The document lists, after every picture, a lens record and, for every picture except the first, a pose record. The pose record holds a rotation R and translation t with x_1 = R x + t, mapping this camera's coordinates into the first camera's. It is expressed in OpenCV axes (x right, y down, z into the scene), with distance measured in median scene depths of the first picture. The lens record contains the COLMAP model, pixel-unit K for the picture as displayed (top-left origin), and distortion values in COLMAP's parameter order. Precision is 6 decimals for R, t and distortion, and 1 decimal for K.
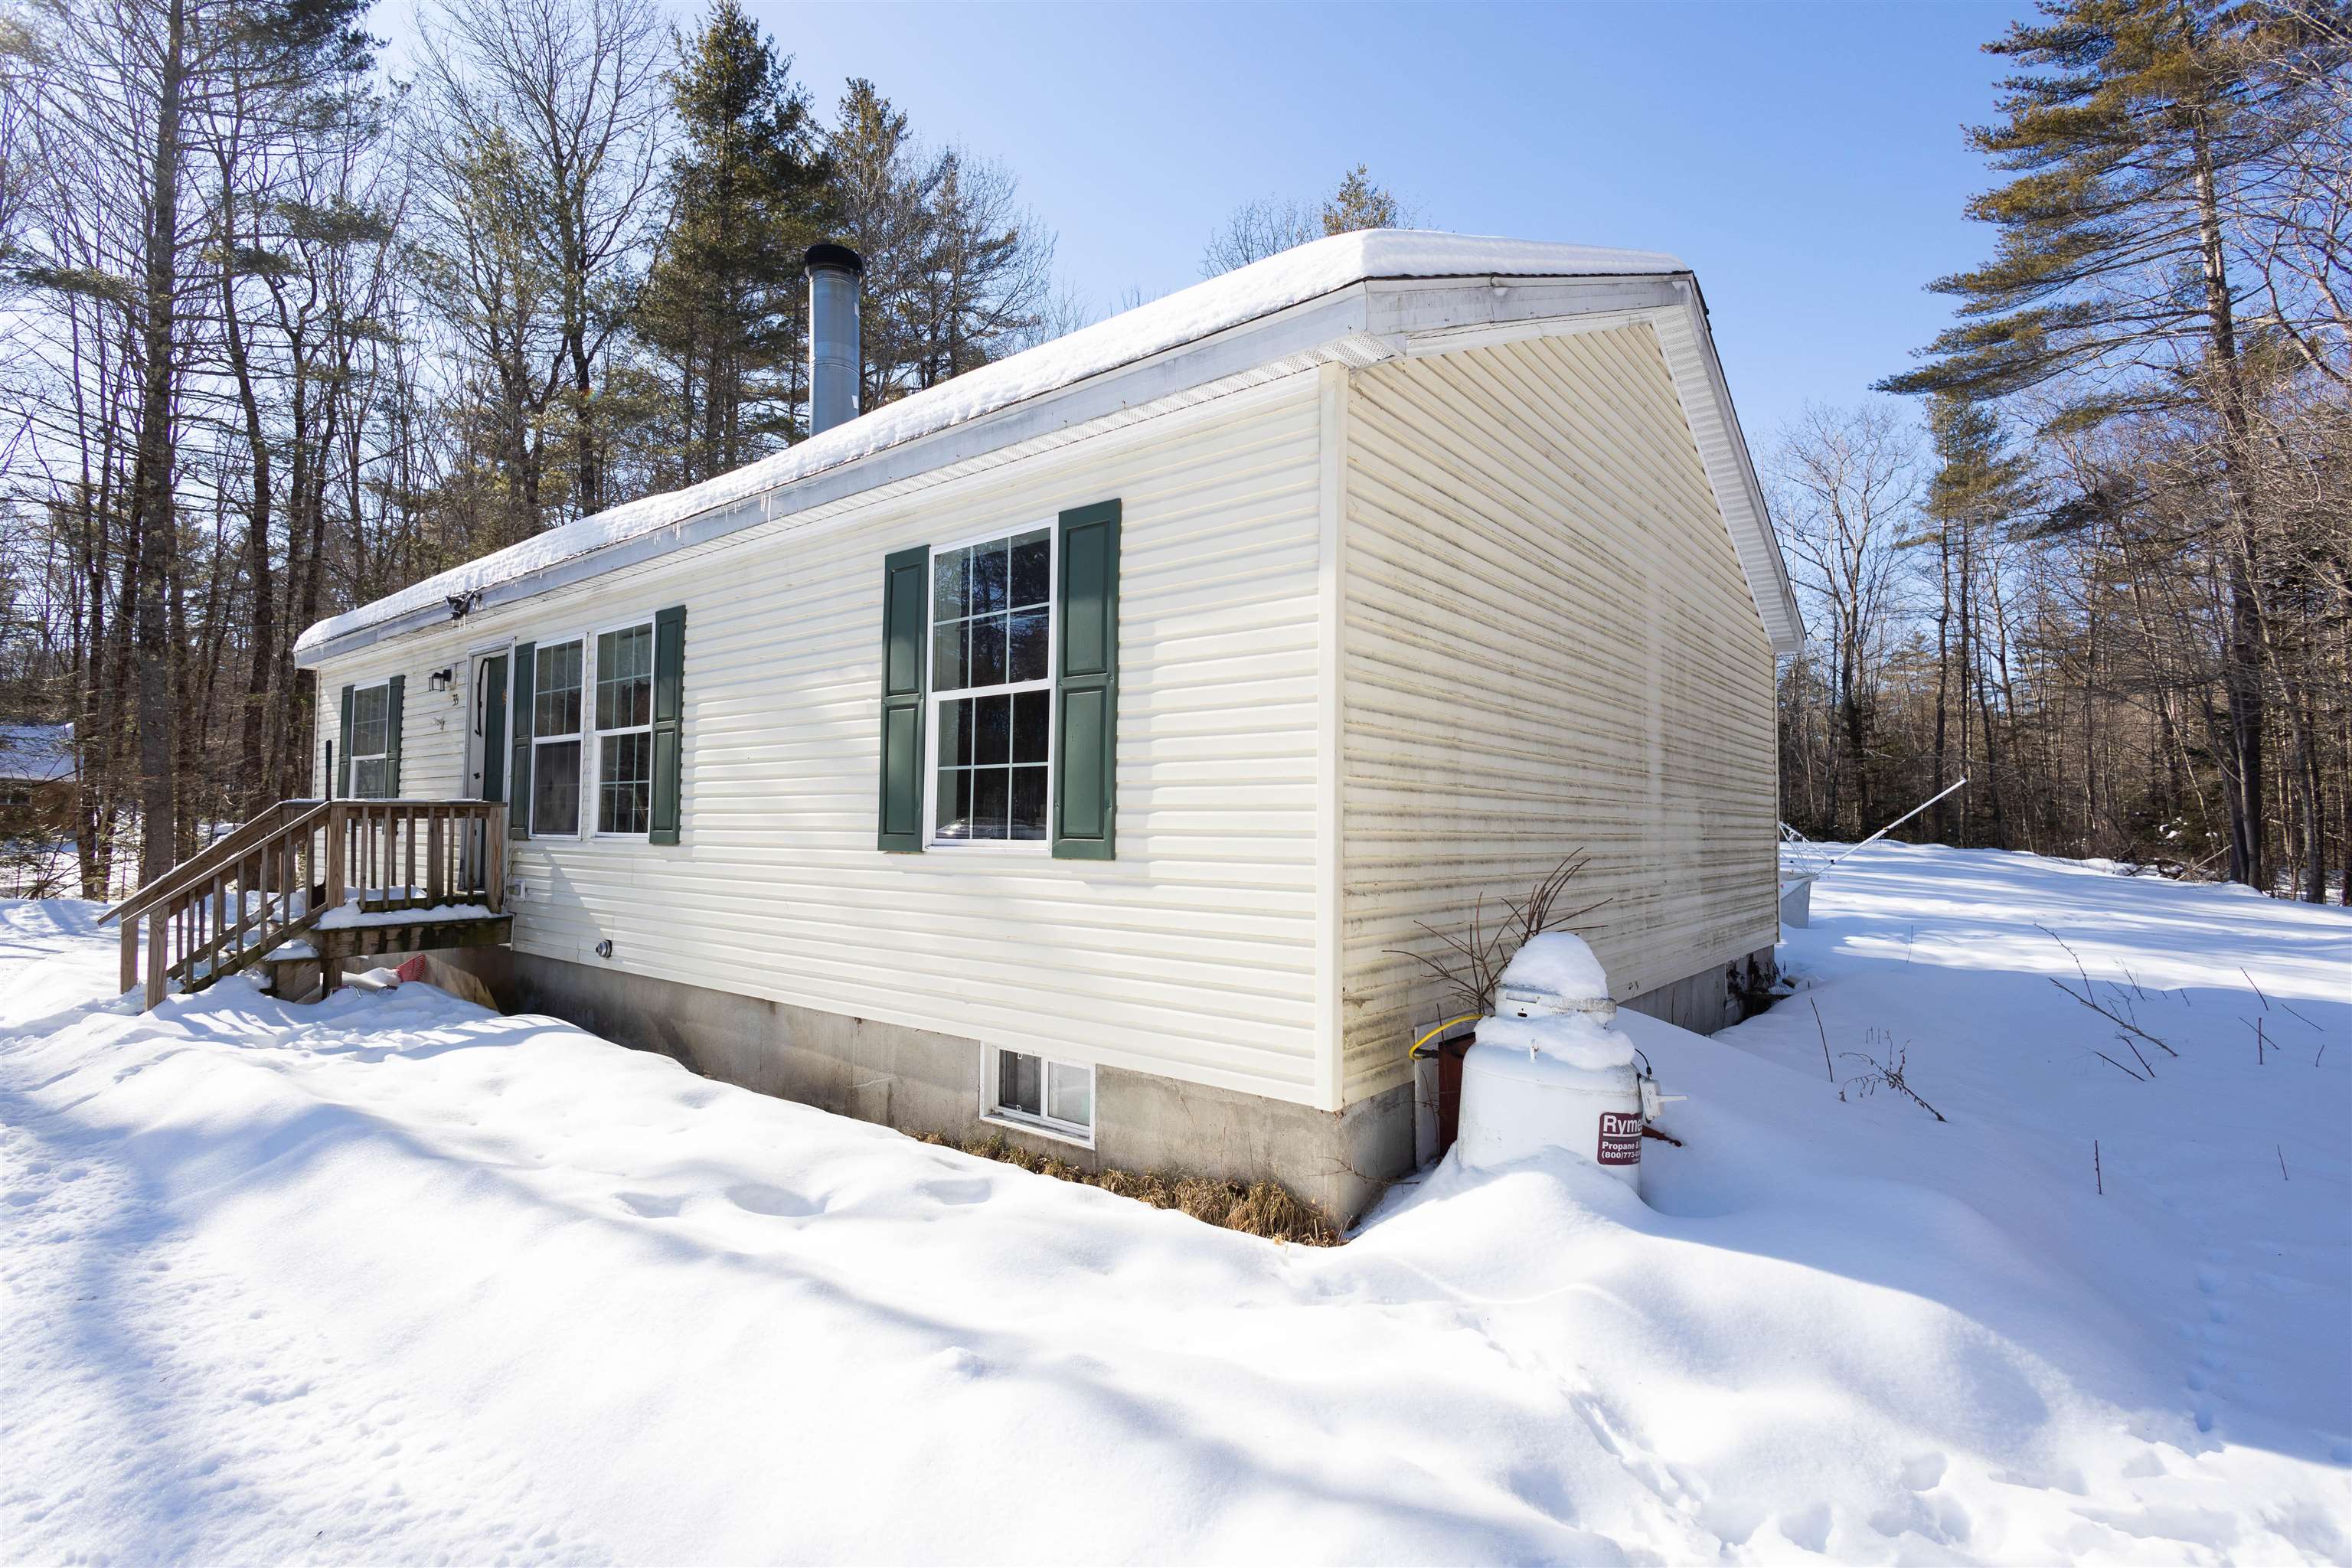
lens RADIAL K [[1077.4, 0, 1176.0], [0, 1077.4, 784.0], [0, 0, 1]] dist [0.009305, -0.000358]
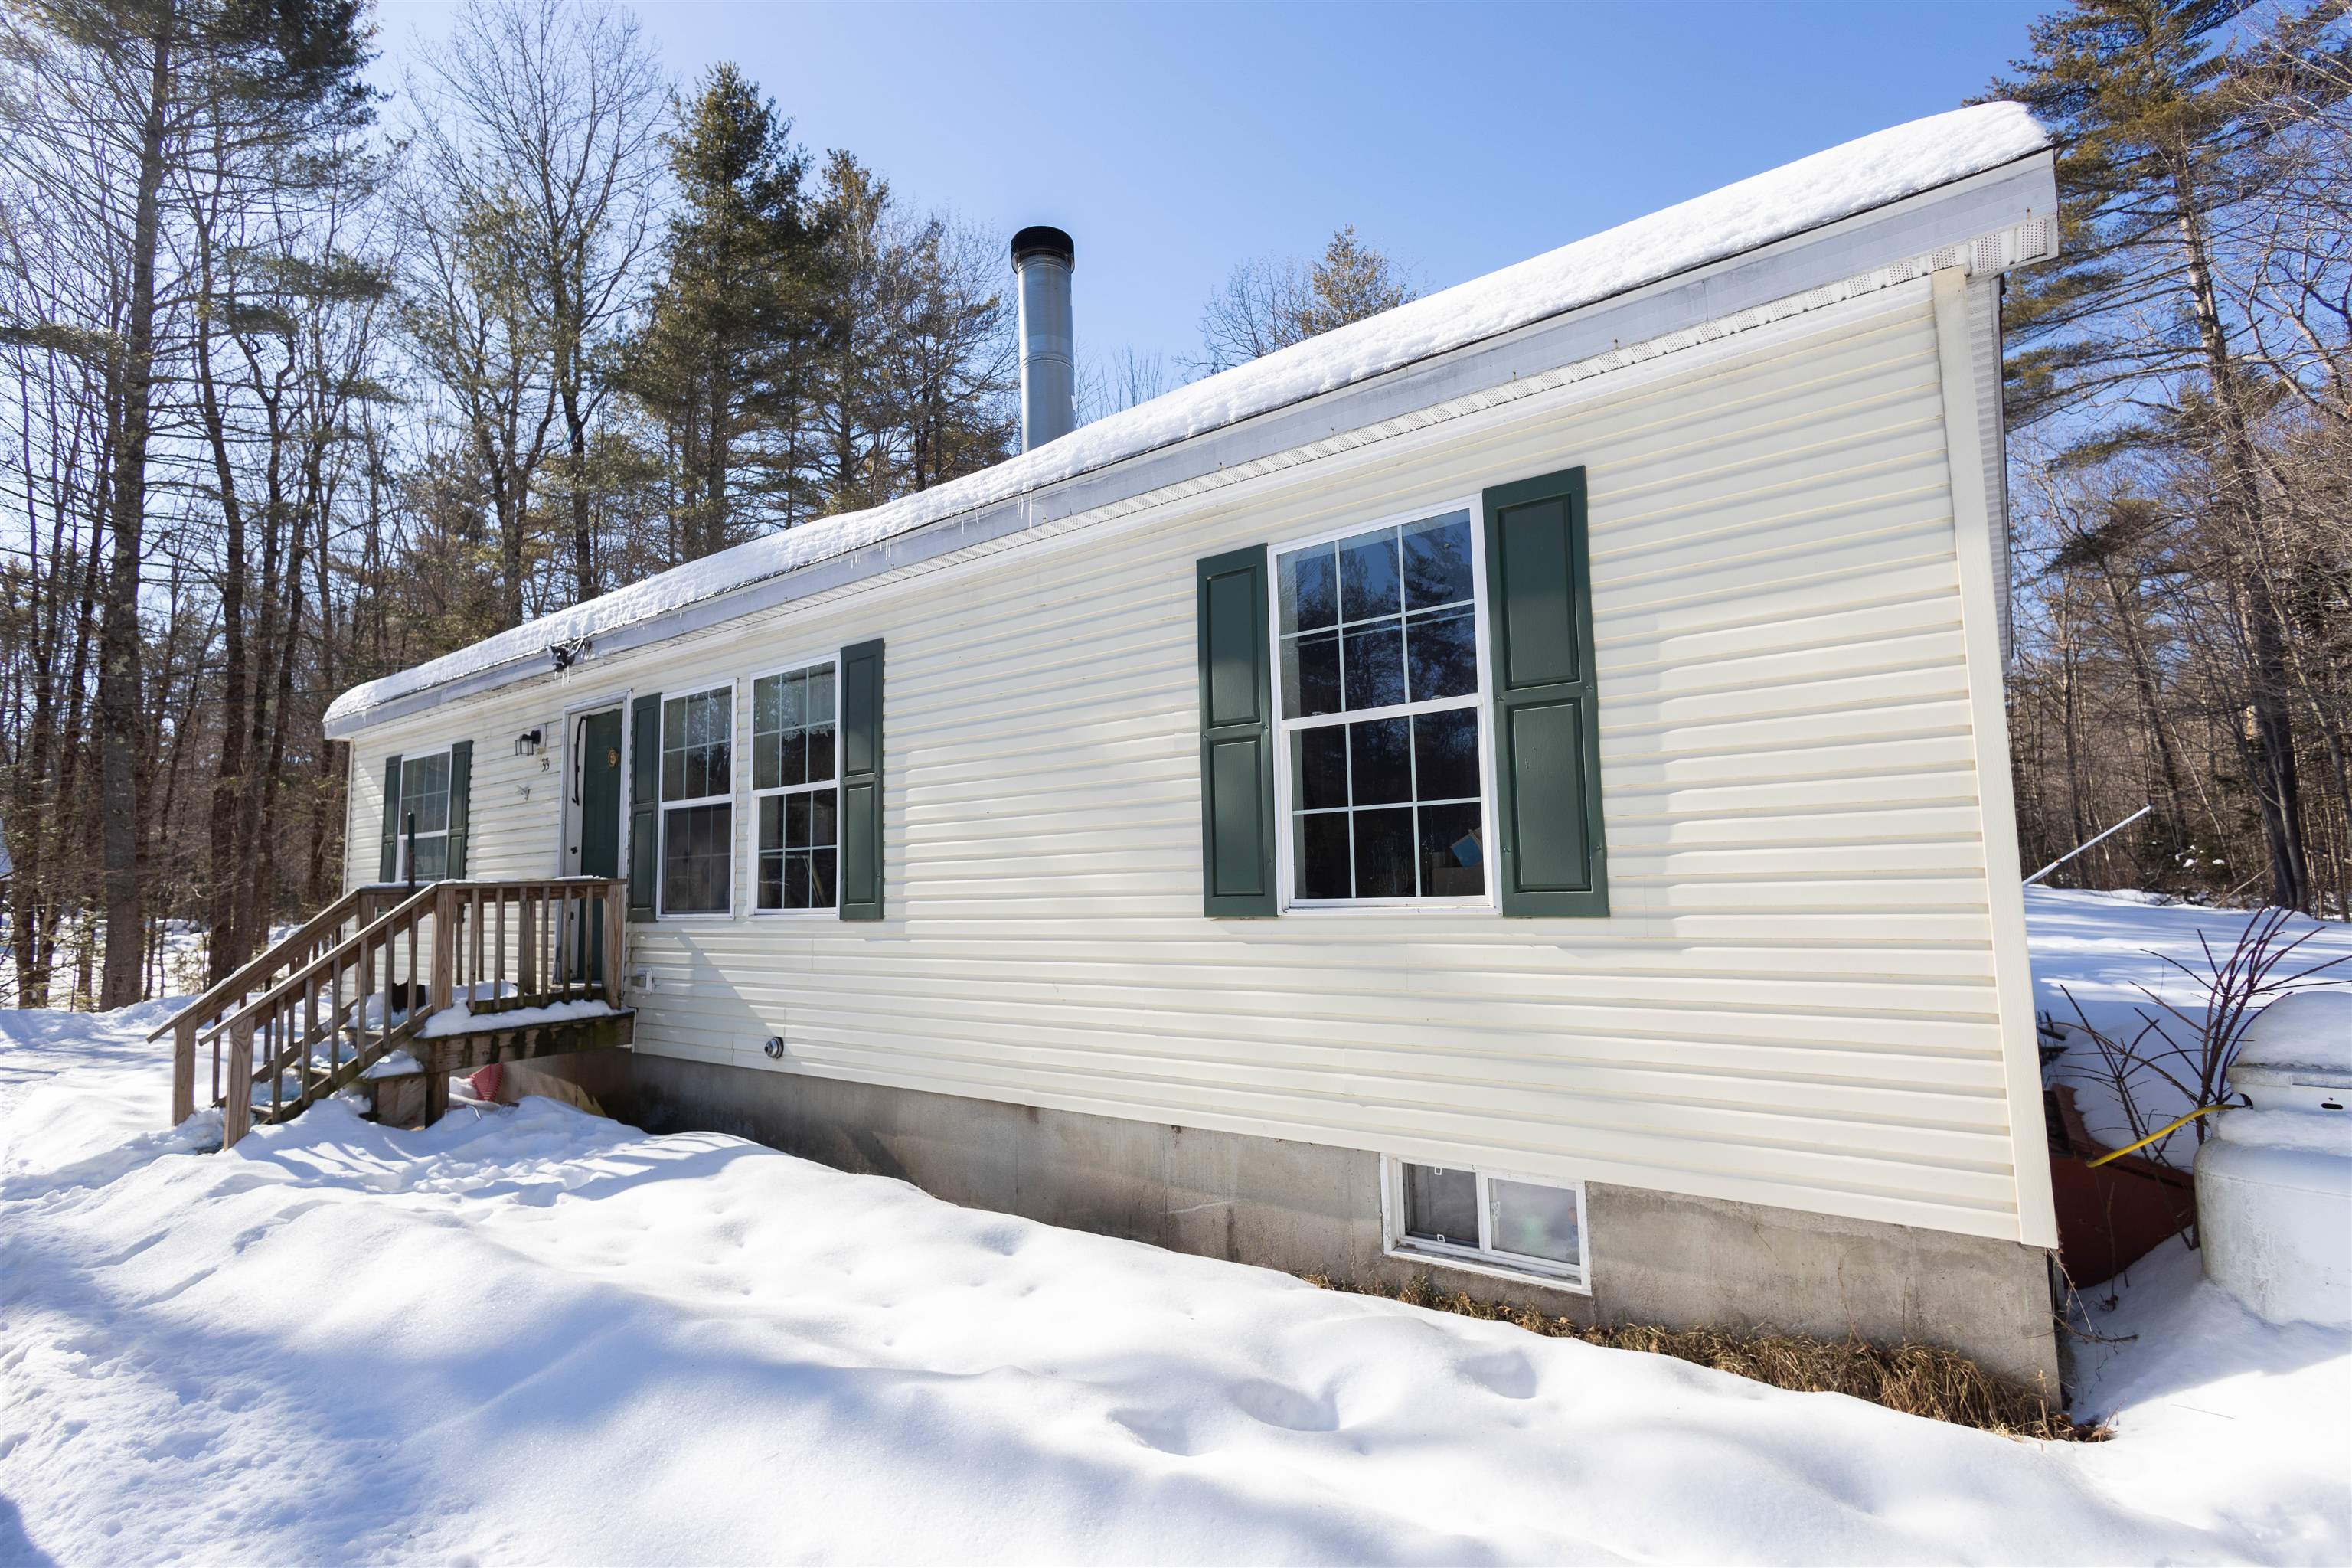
lens RADIAL K [[1081.4, 0, 1179.6], [0, 1081.4, 784.0], [0, 0, 1]] dist [0.010803, -0.001054]
pose [[0.998782, -0.029819, 0.039307, -0.229182], [0.032014, 0.997891, -0.056463, 0.004924], [-0.037540, 0.057652, 0.997631, 0.126819]]
